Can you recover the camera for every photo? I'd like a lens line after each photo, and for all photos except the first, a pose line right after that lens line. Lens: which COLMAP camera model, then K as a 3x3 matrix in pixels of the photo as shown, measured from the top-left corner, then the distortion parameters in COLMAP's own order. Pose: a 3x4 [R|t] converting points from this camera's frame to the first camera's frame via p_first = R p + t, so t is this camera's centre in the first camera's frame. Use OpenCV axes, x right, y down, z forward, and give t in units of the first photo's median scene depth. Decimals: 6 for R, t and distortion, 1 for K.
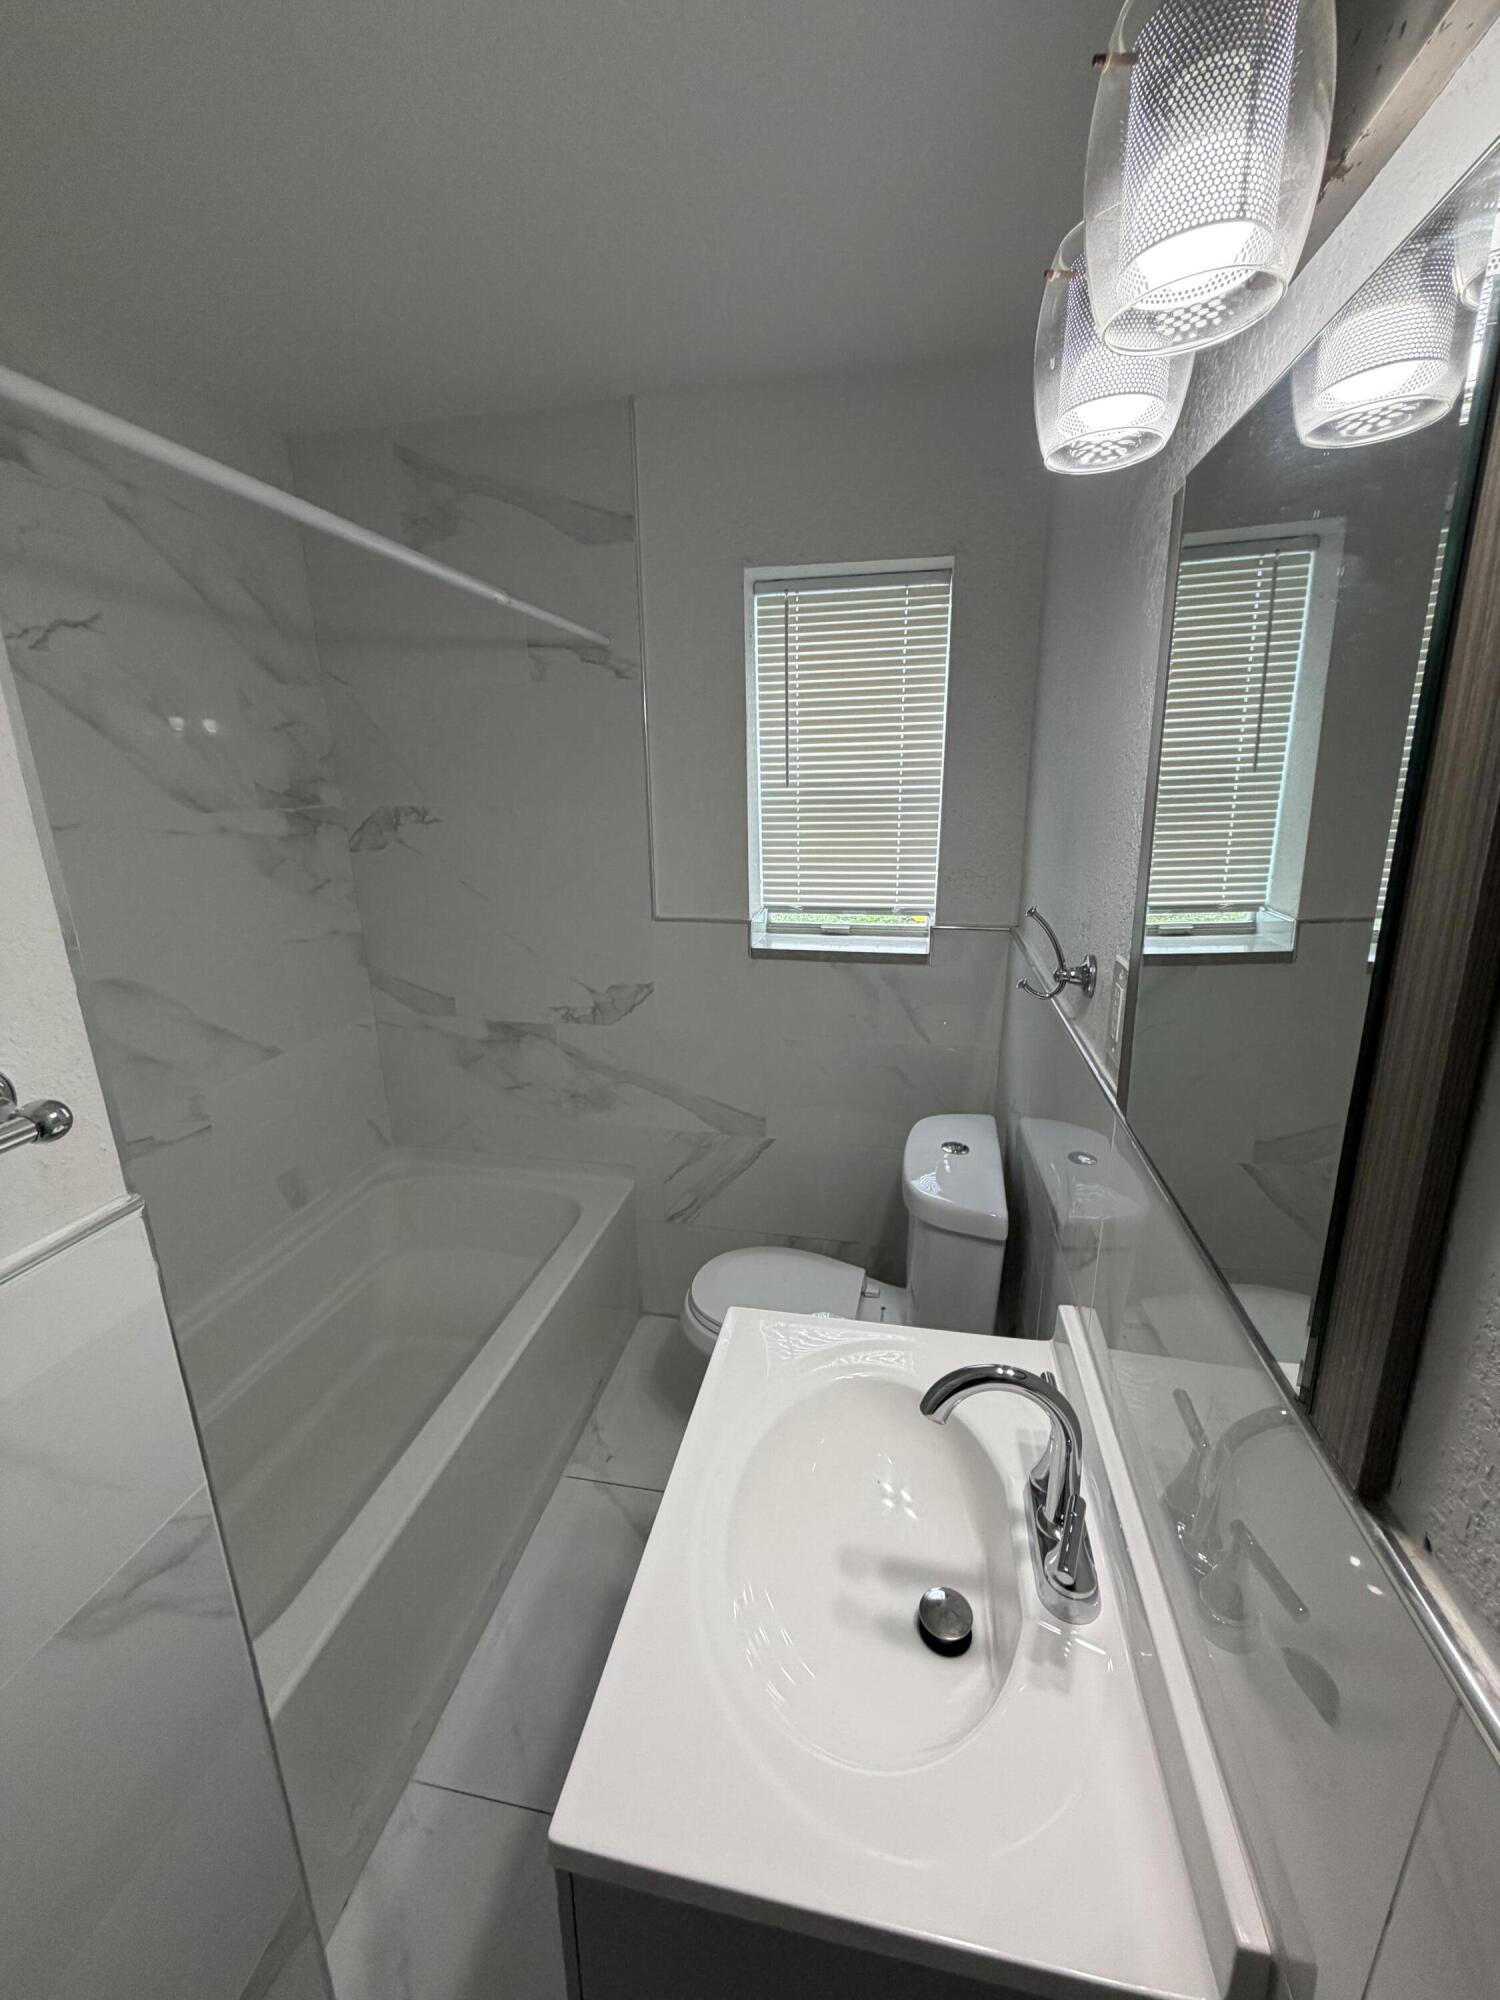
lens RADIAL K [[793.7, 0, 756.6], [0, 793.7, 991.5], [0, 0, 1]] dist [-0.001092, -0.000642]
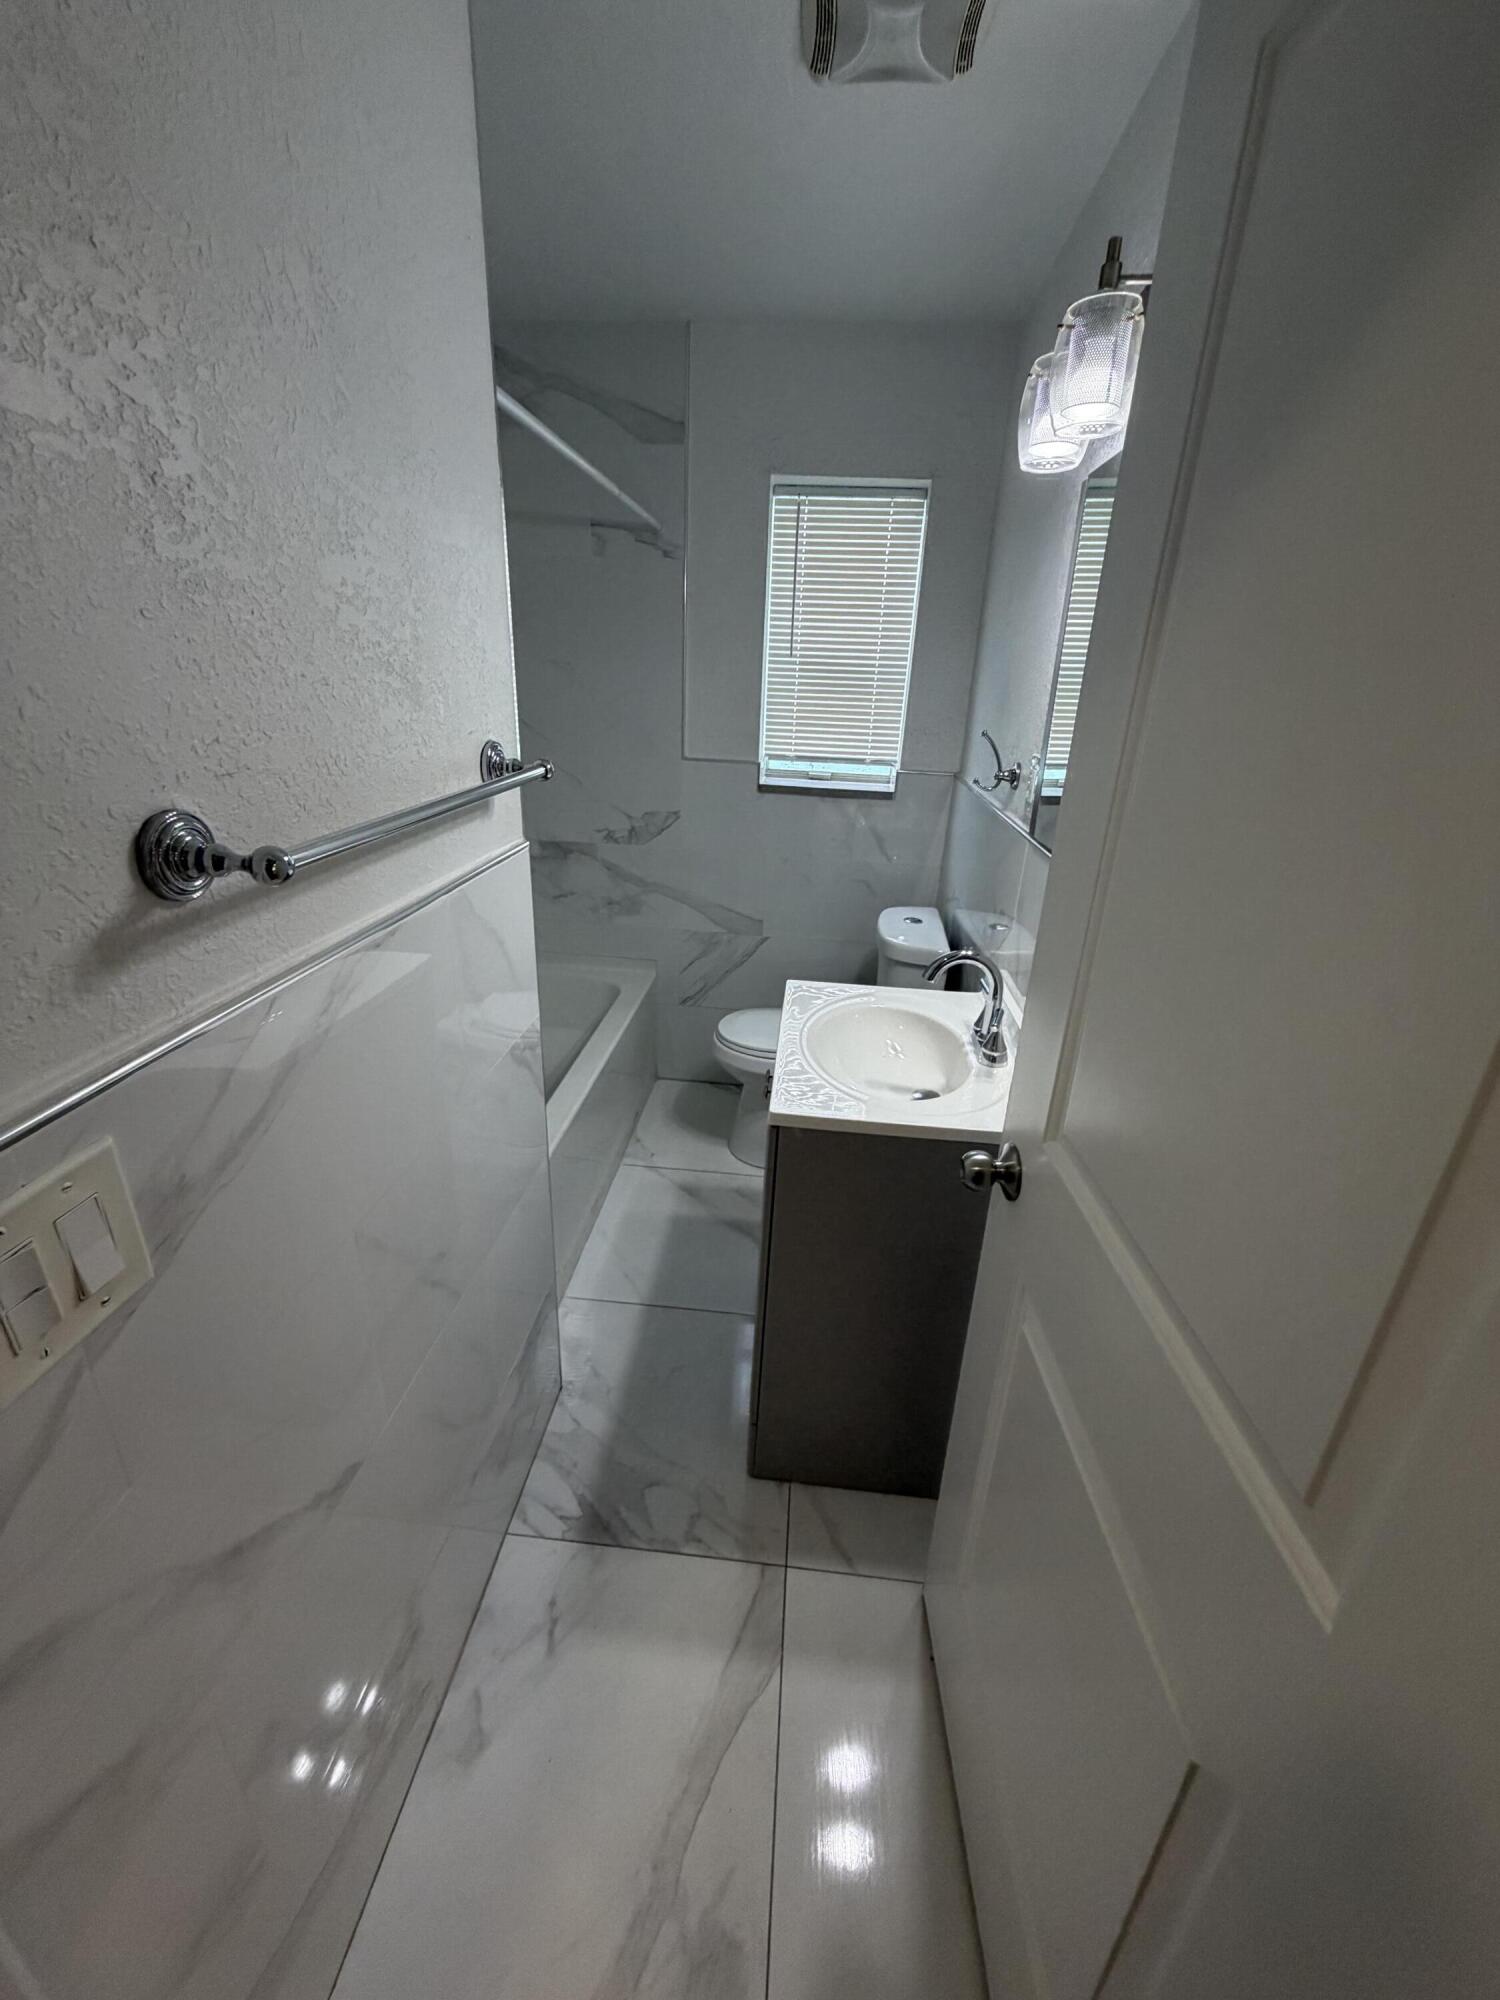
lens RADIAL K [[793.7, 0, 756.6], [0, 793.7, 991.5], [0, 0, 1]] dist [-0.001092, -0.000642]
pose [[0.993485, 0.013147, 0.113199, -0.163812], [-0.026400, 0.992853, 0.116384, 0.139253], [-0.110860, -0.118614, 0.986732, -0.341870]]
